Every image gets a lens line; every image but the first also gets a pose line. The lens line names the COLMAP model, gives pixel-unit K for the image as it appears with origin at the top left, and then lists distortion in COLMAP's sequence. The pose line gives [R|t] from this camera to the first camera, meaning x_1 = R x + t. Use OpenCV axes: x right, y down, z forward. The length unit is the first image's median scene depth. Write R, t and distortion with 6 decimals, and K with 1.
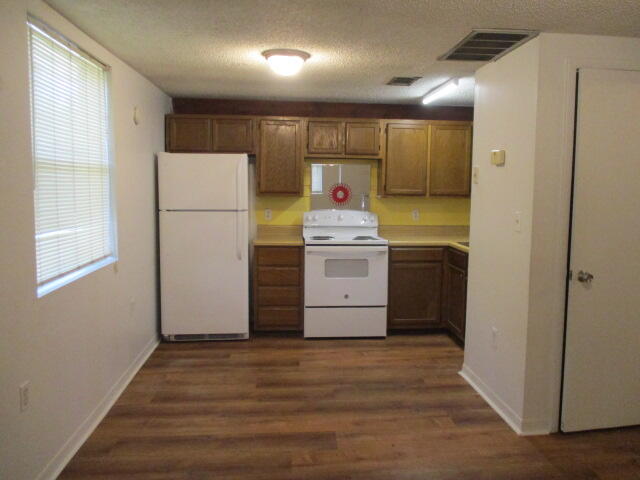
lens RADIAL K [[535.4, 0, 332.4], [0, 535.4, 231.5], [0, 0, 1]] dist [-0.006695, 0.001327]
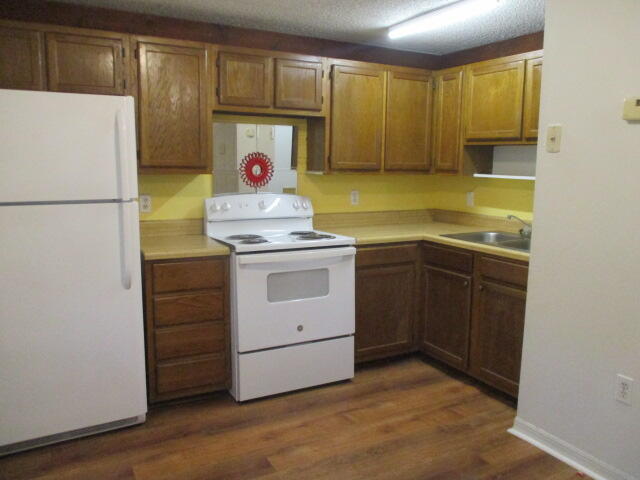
lens RADIAL K [[535.4, 0, 332.4], [0, 535.4, 231.5], [0, 0, 1]] dist [-0.006695, 0.001327]
pose [[0.914430, -0.051599, 0.401441, -0.188428], [0.033499, 0.998086, 0.051982, -0.027173], [-0.403355, -0.034086, 0.914408, 0.389599]]
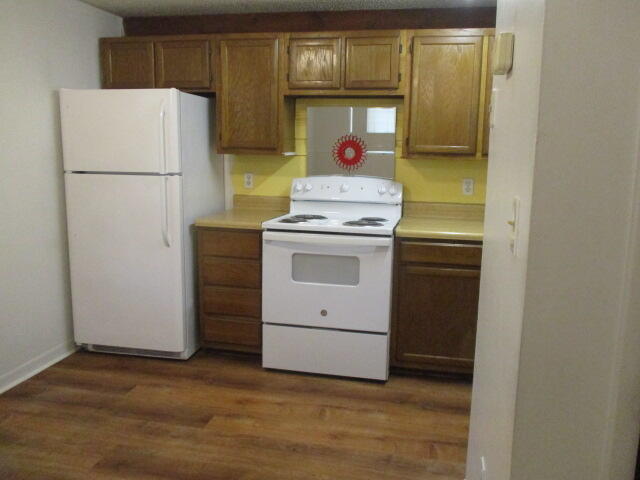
lens RADIAL K [[535.4, 0, 332.4], [0, 535.4, 231.5], [0, 0, 1]] dist [-0.006695, 0.001327]
pose [[0.956452, 0.051454, -0.287318, 0.210910], [-0.031806, 0.996851, 0.072643, -0.021826], [0.290151, -0.060341, 0.955077, 0.391533]]
